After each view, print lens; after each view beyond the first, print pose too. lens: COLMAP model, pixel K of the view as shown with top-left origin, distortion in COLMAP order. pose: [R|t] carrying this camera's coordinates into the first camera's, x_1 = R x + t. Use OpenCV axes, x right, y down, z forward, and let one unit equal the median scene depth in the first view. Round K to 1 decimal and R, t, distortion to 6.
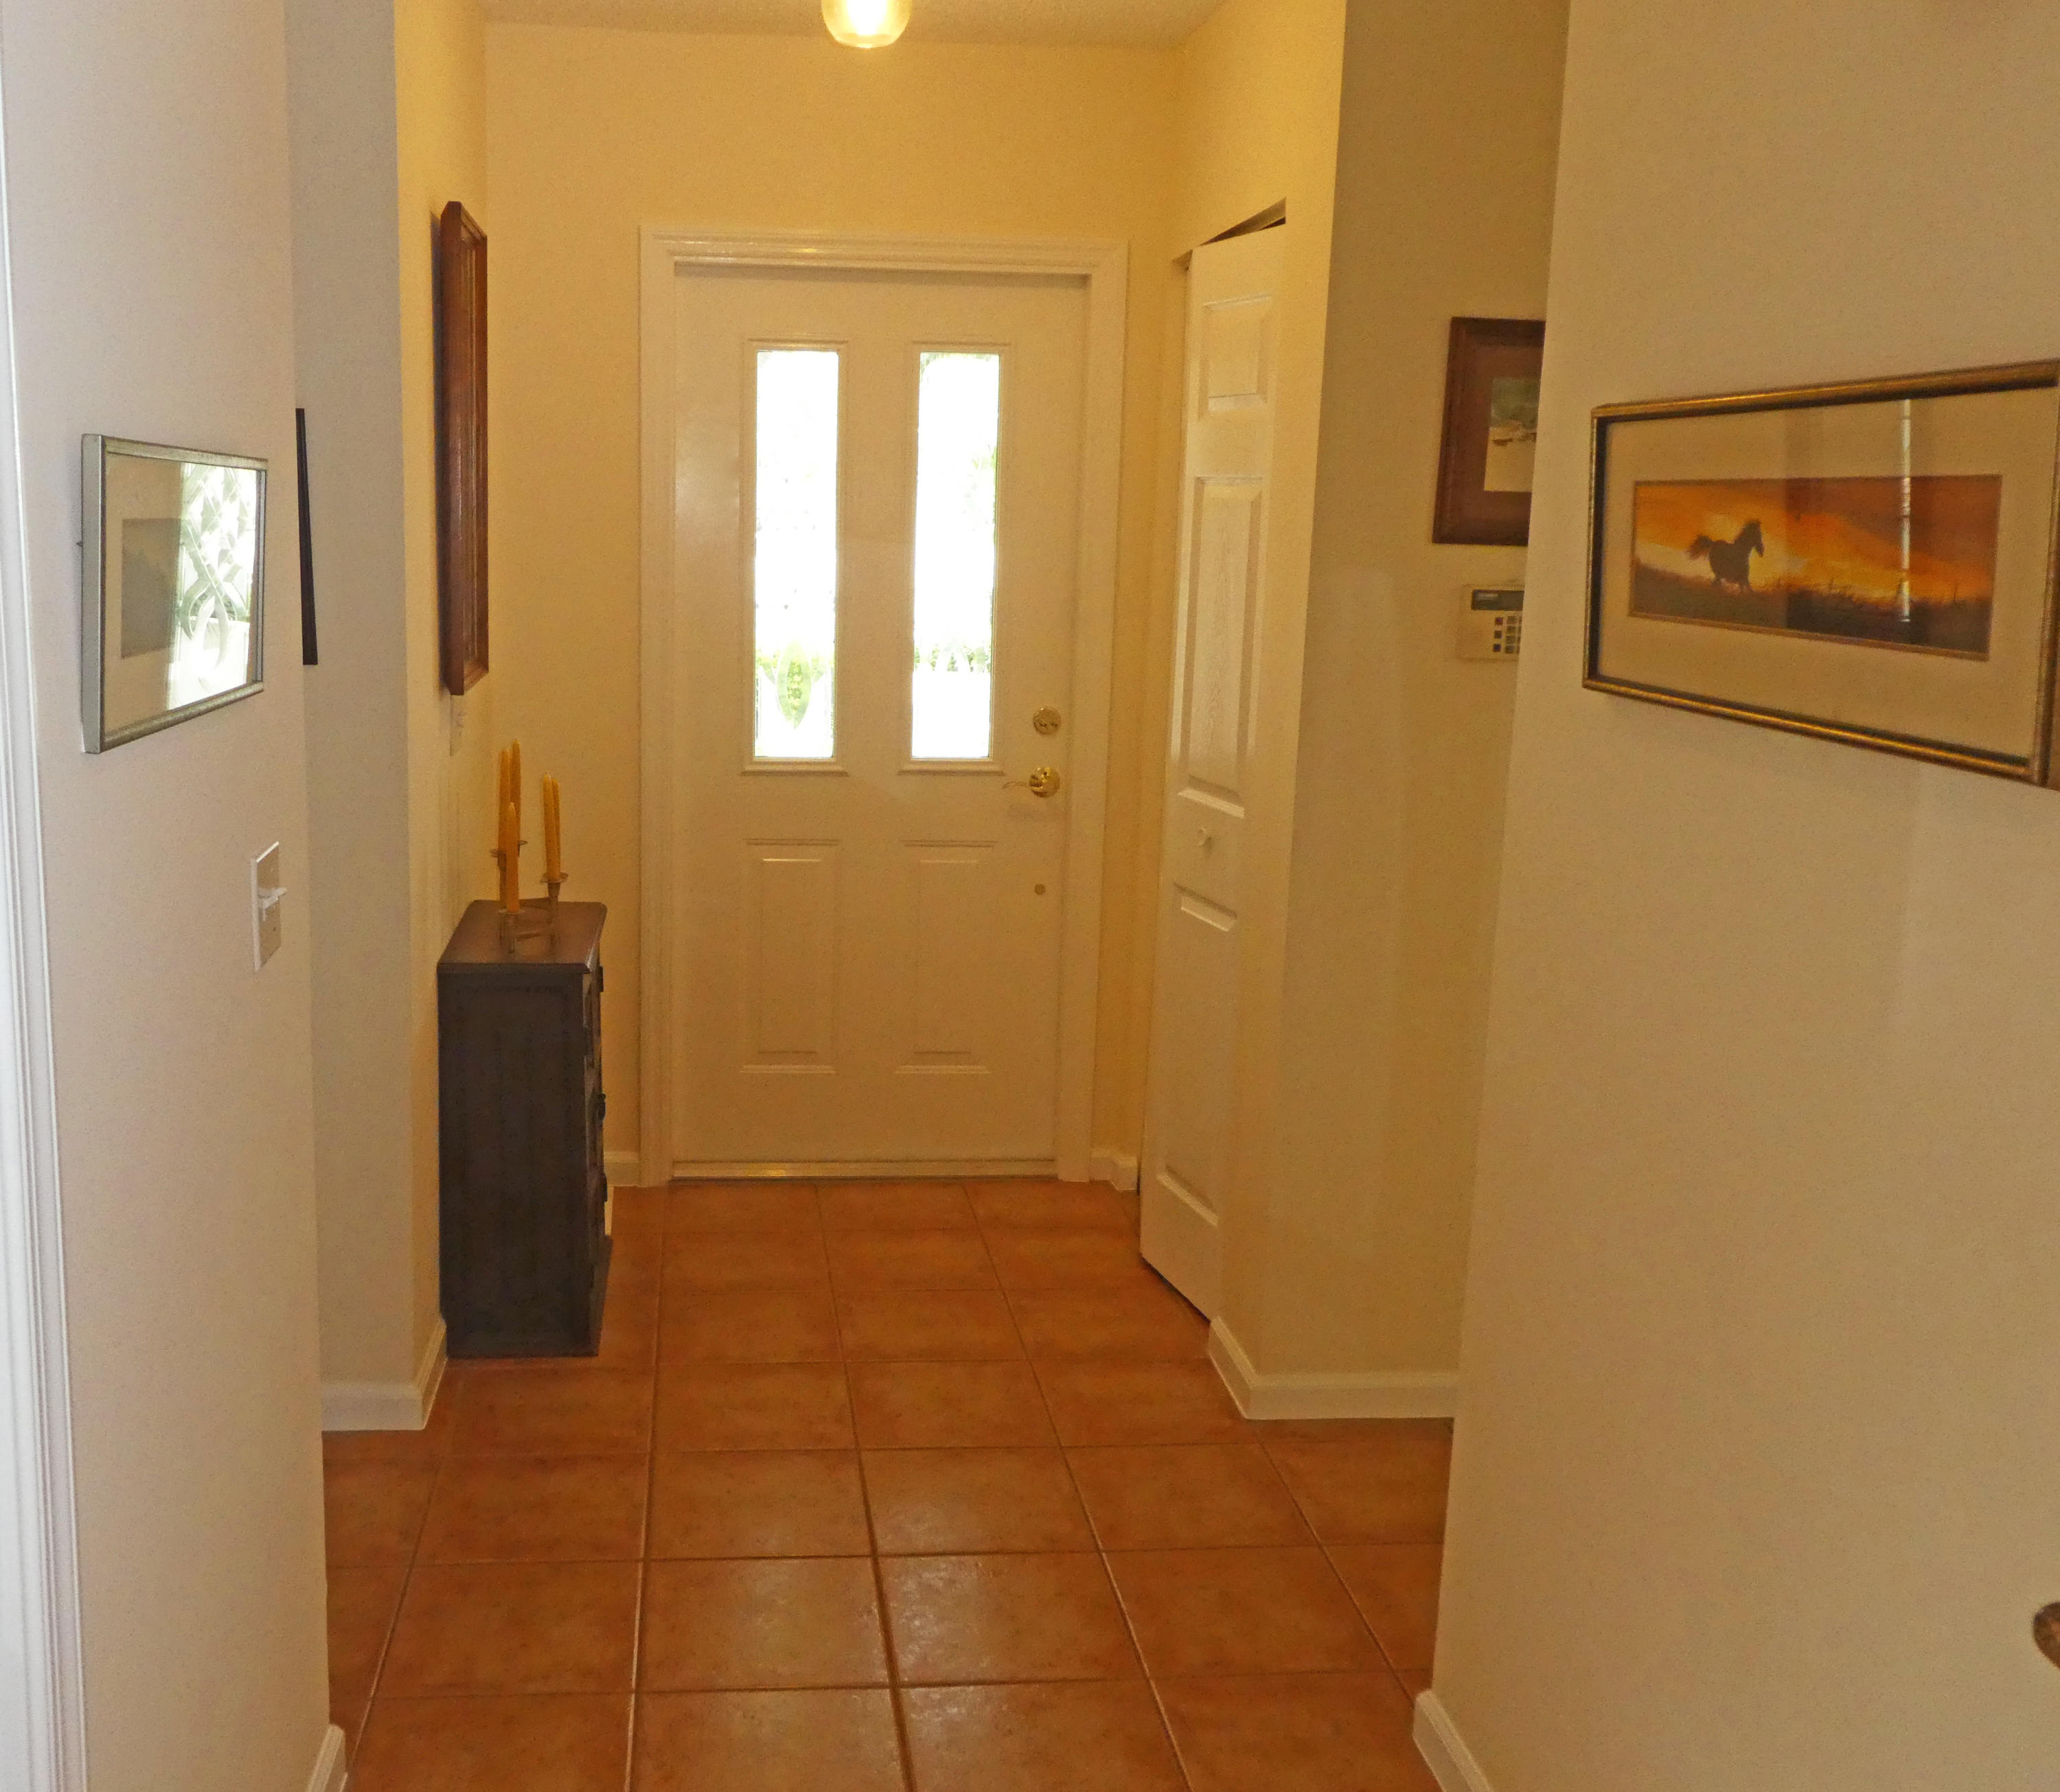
lens RADIAL K [[2130.4, 0, 1030.0], [0, 2130.4, 896.0], [0, 0, 1]] dist [-0.000620, -0.001214]
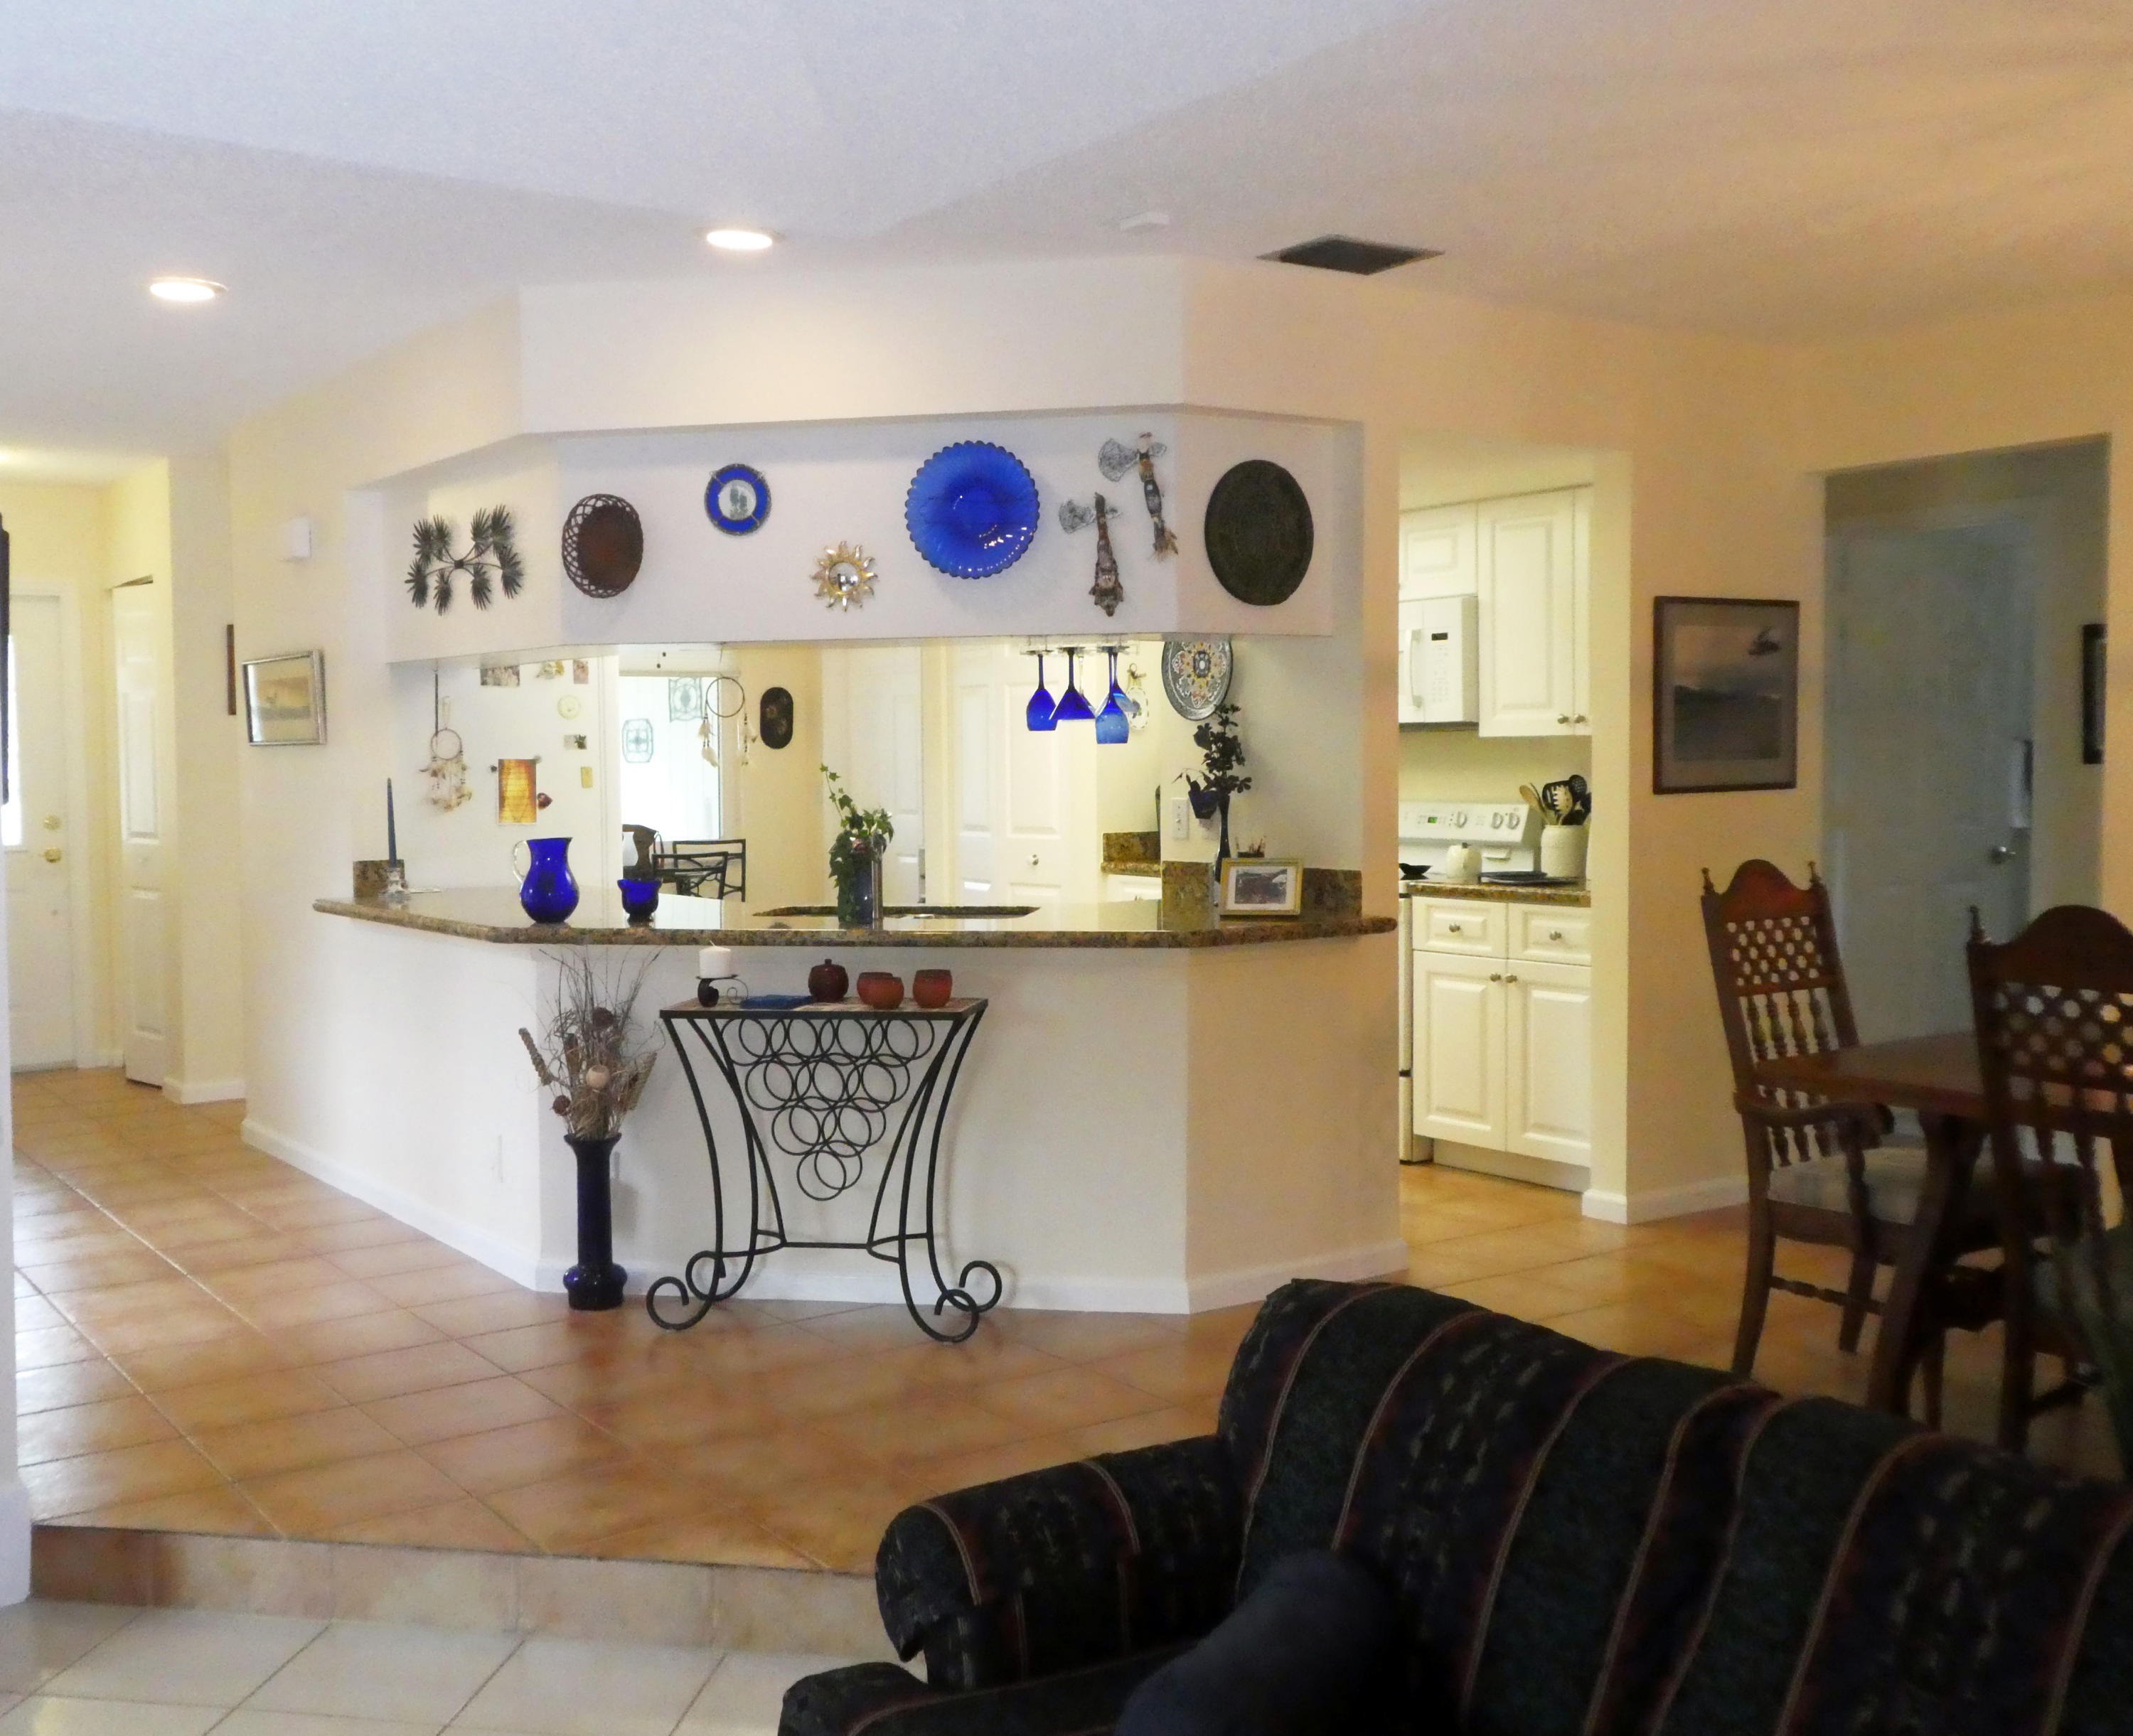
lens RADIAL K [[2147.4, 0, 1066.5], [0, 2147.4, 868.0], [0, 0, 1]] dist [0.008462, 0.008890]
pose [[0.892104, -0.069809, 0.446405, -0.047982], [0.122637, 0.988314, -0.090529, 0.258603], [-0.434869, 0.135507, 0.890240, -1.172281]]
